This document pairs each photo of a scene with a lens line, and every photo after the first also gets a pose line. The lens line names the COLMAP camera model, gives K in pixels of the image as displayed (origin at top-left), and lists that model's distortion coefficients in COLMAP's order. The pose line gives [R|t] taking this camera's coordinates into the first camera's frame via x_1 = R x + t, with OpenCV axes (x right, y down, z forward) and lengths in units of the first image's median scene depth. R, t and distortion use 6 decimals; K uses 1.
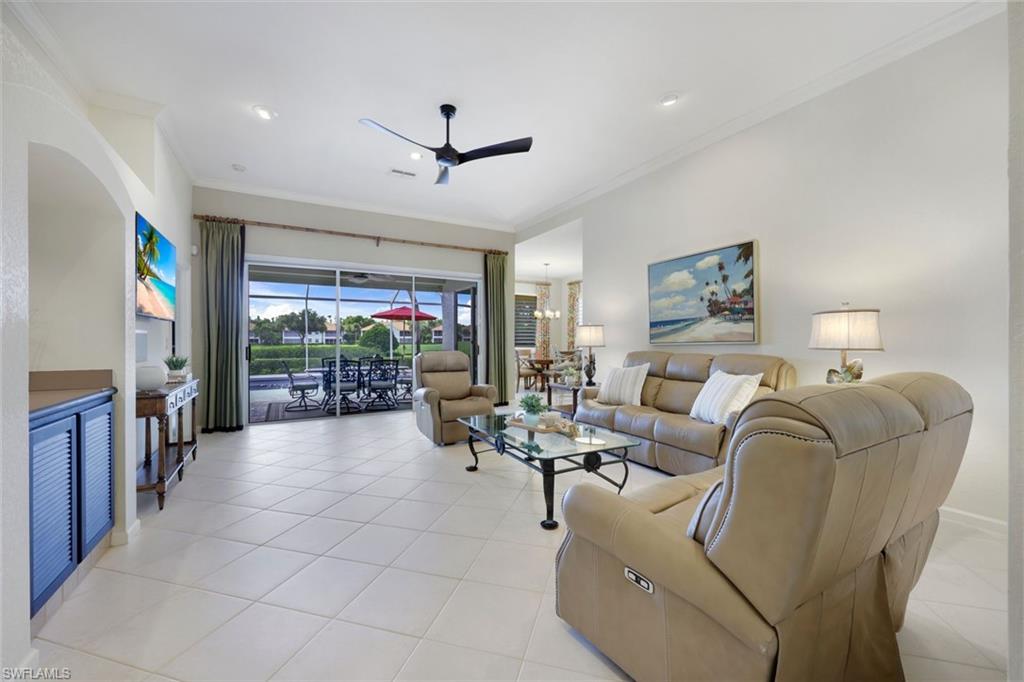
lens RADIAL K [[423.2, 0, 536.4], [0, 423.2, 341.3], [0, 0, 1]] dist [0.000135, 0.000028]
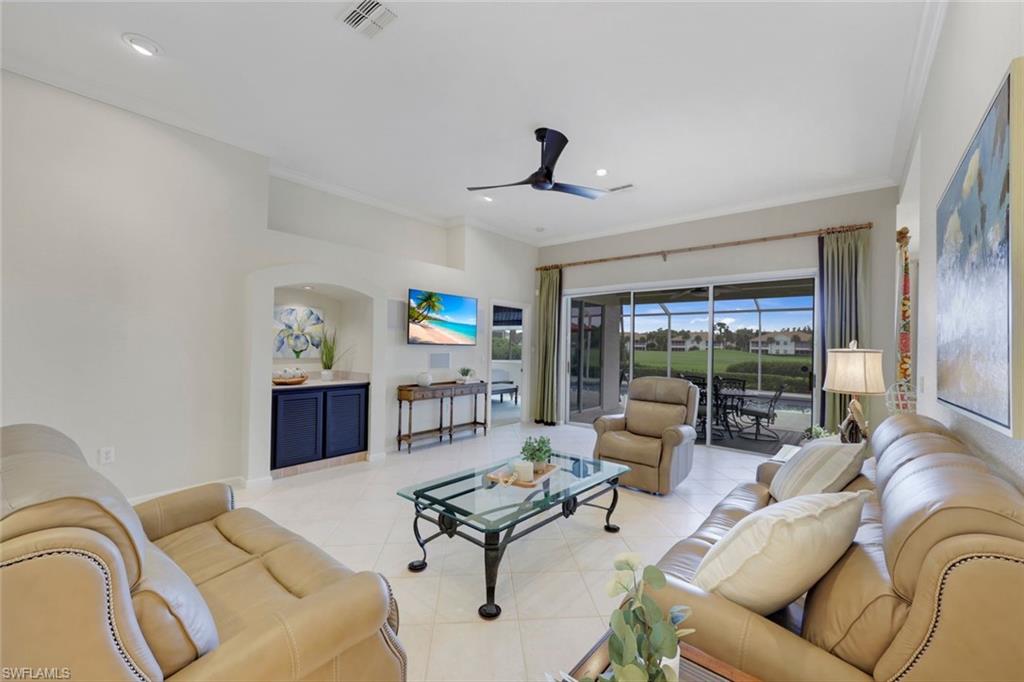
lens RADIAL K [[429.5, 0, 512.0], [0, 429.5, 341.0], [0, 0, 1]] dist [0.000027, -0.000036]
pose [[0.368056, -0.018820, -0.929613, 0.630187], [-0.011185, 0.999633, -0.024666, -0.021722], [0.929736, 0.019477, 0.367710, 0.500743]]
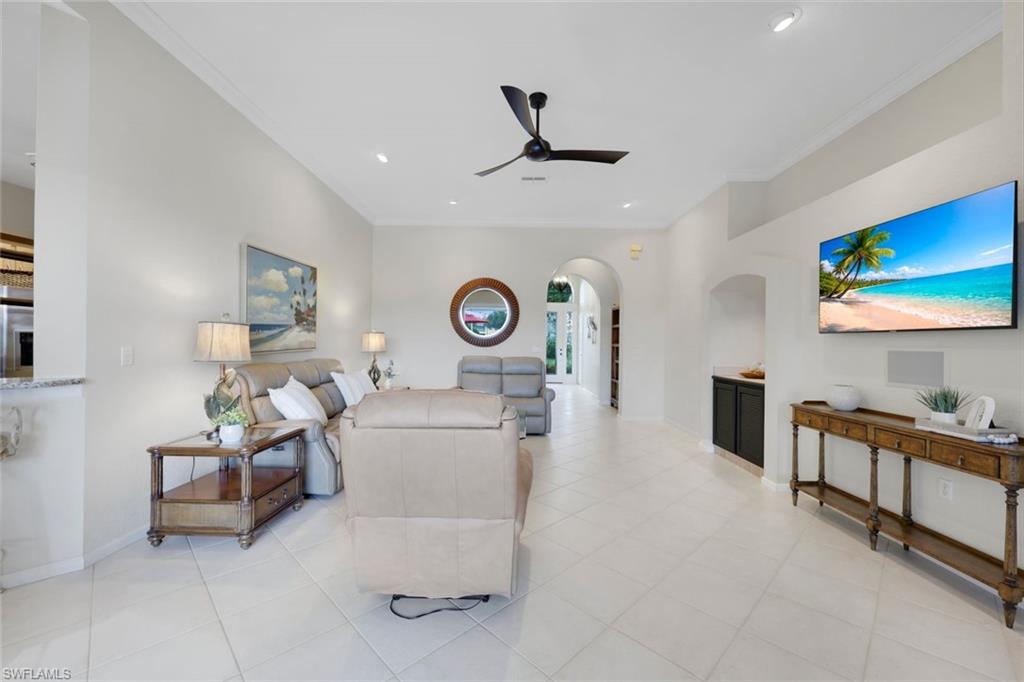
lens RADIAL K [[400.9, 0, 512.0], [0, 400.9, 341.0], [0, 0, 1]] dist [0.000391, -0.000013]
pose [[-0.853781, -0.011425, 0.520507, -0.546528], [-0.015327, 0.999877, -0.003194, -0.023795], [-0.520407, -0.010704, -0.853851, 1.545627]]
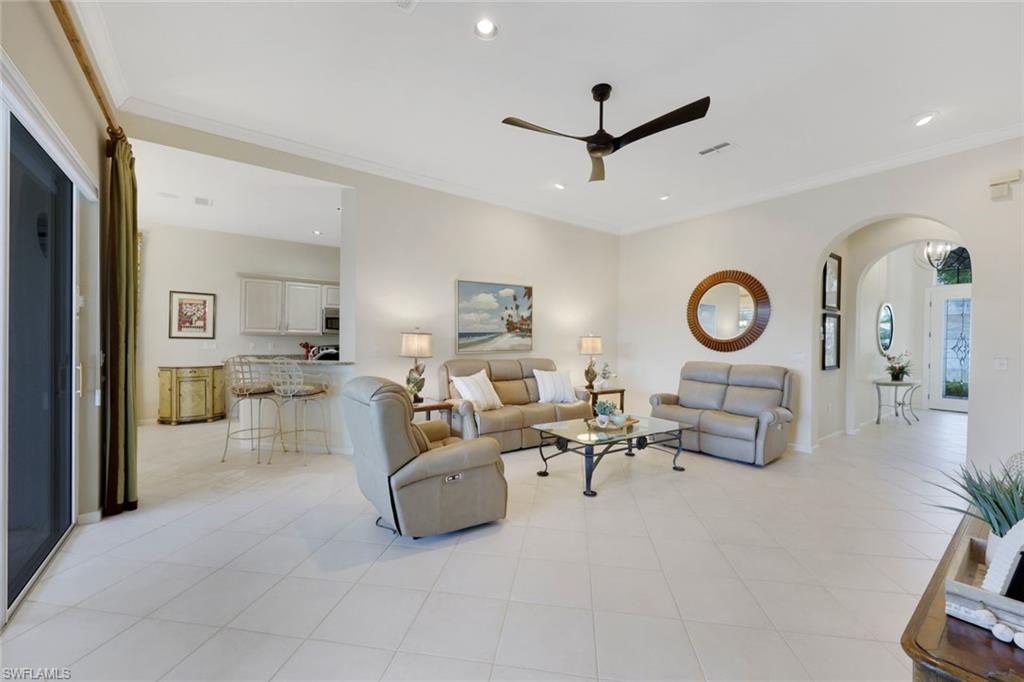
lens RADIAL K [[400.9, 0, 512.0], [0, 400.9, 341.0], [0, 0, 1]] dist [0.000391, -0.000013]
pose [[-0.106074, -0.005479, 0.994343, -0.887214], [-0.015120, 0.999878, 0.003897, -0.034582], [-0.994243, -0.014621, -0.106144, 1.112631]]
